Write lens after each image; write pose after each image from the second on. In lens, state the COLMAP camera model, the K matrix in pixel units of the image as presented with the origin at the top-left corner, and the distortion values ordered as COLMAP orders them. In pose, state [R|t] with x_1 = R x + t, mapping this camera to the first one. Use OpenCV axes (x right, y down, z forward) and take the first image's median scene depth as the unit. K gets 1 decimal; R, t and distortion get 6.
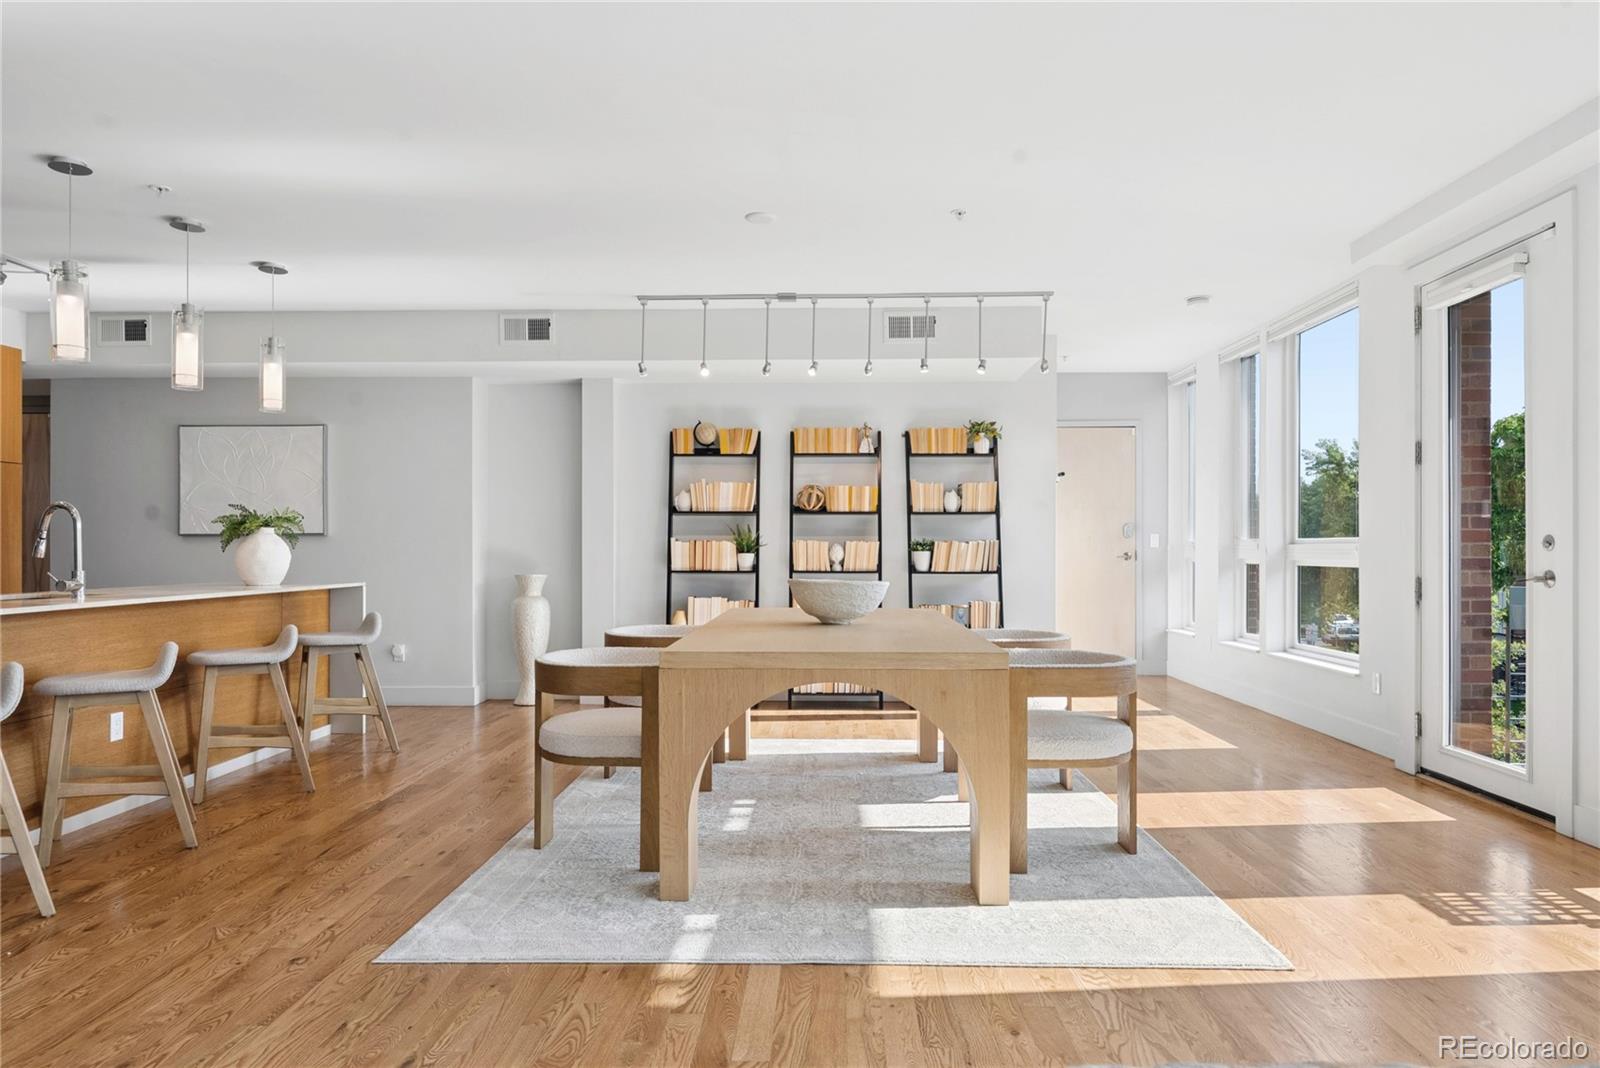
lens RADIAL K [[999.3, 0, 794.0], [0, 999.3, 542.0], [0, 0, 1]] dist [0.000767, -0.003269]
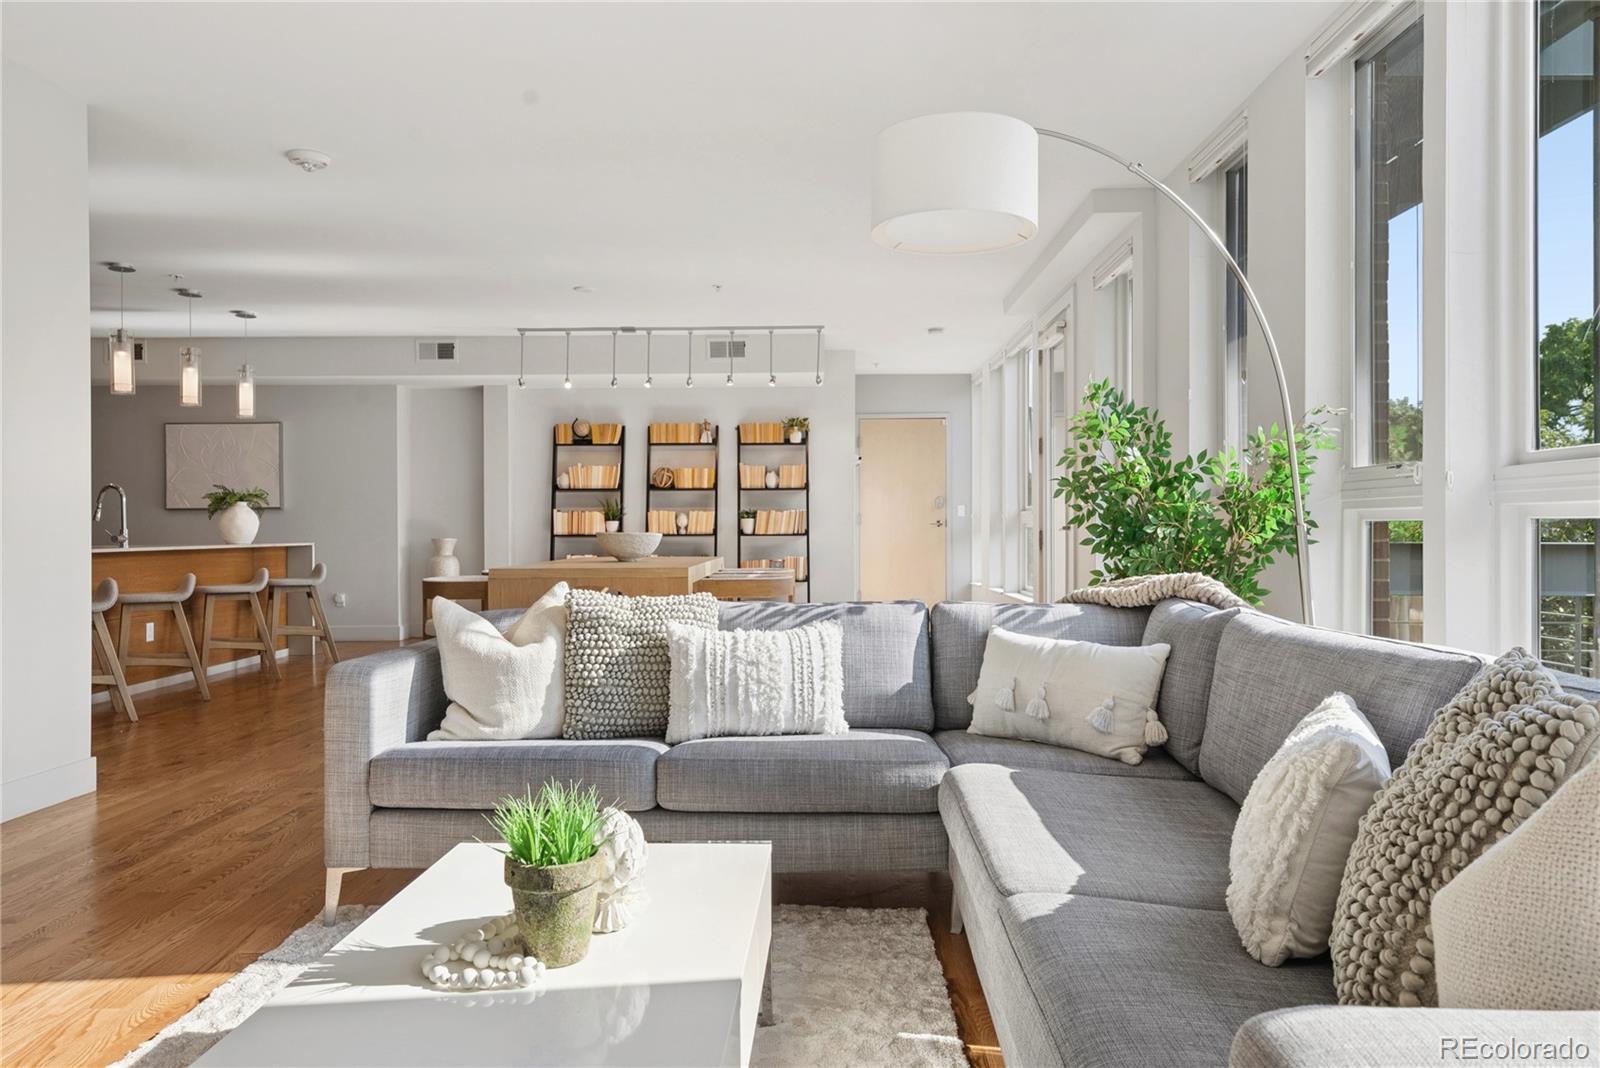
lens RADIAL K [[1071.8, 0, 801.6], [0, 1071.8, 523.7], [0, 0, 1]] dist [-0.003662, 0.005247]
pose [[0.999645, -0.005983, 0.025950, 0.161418], [0.005953, 0.999982, 0.001216, 0.014671], [-0.025956, -0.001061, 0.999663, -0.390257]]
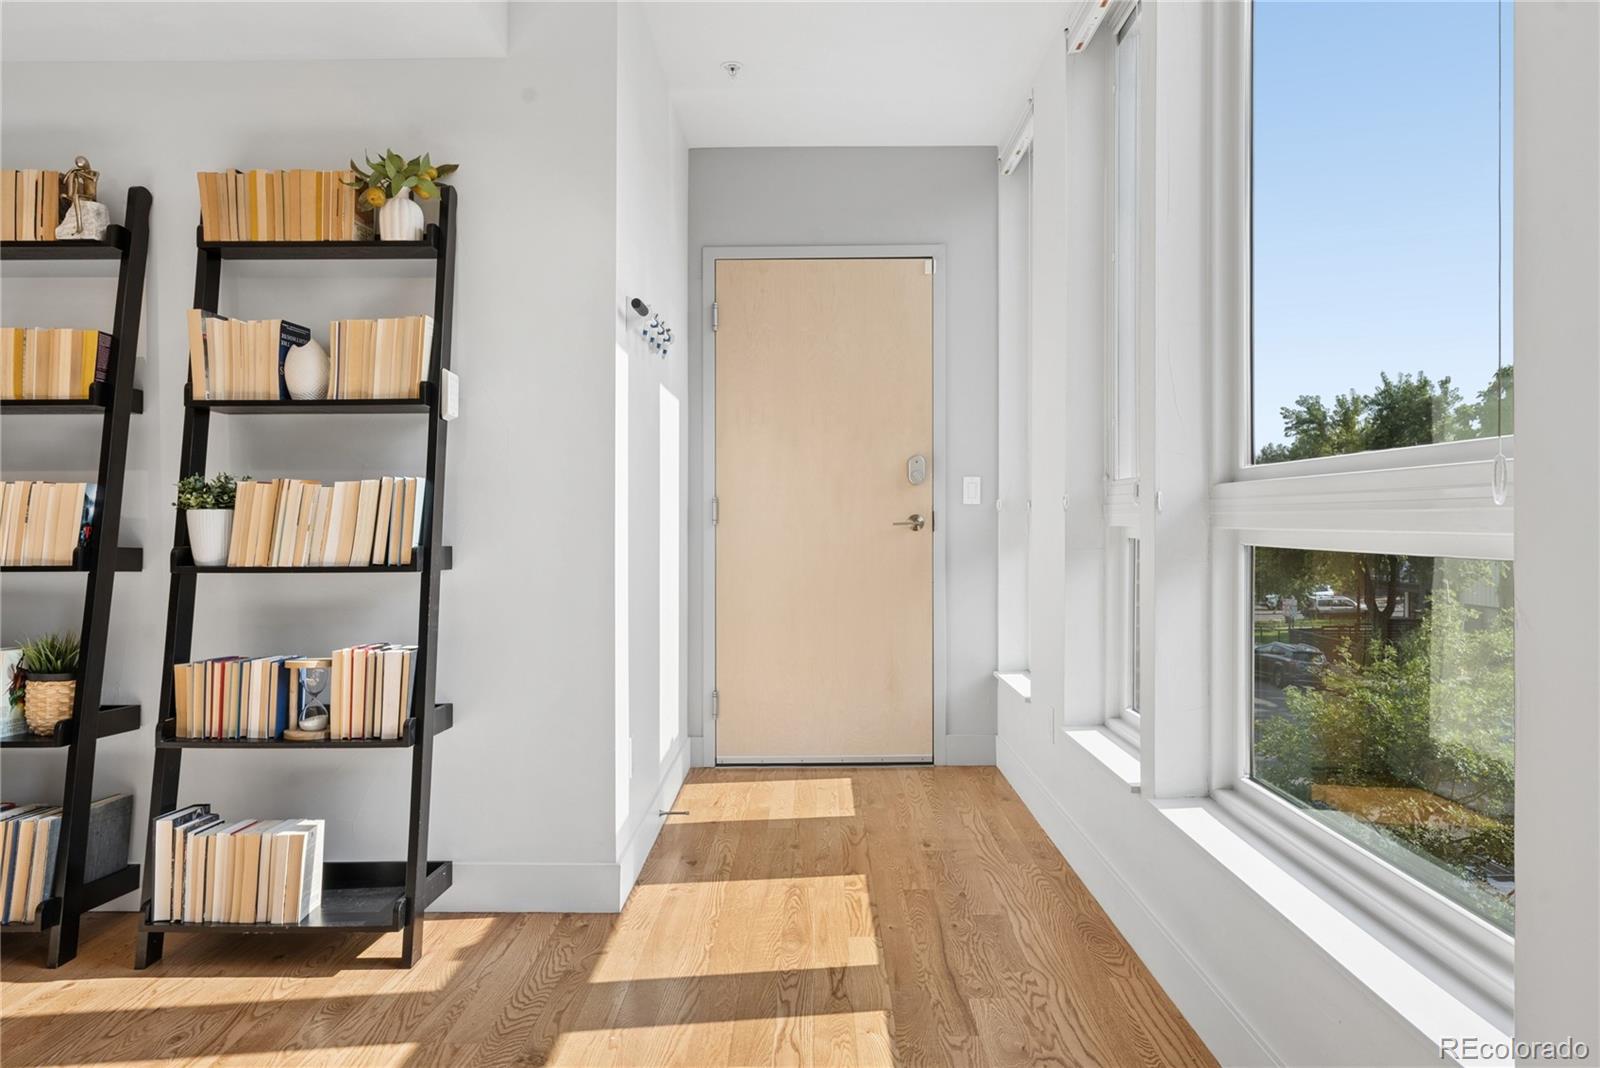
lens RADIAL K [[999.3, 0, 802.1], [0, 999.3, 529.1], [0, 0, 1]] dist [0.000767, -0.003269]
pose [[0.999728, -0.004013, 0.022972, 0.331240], [0.003615, 0.999843, 0.017374, 0.010880], [-0.023038, -0.017286, 0.999585, 0.637810]]
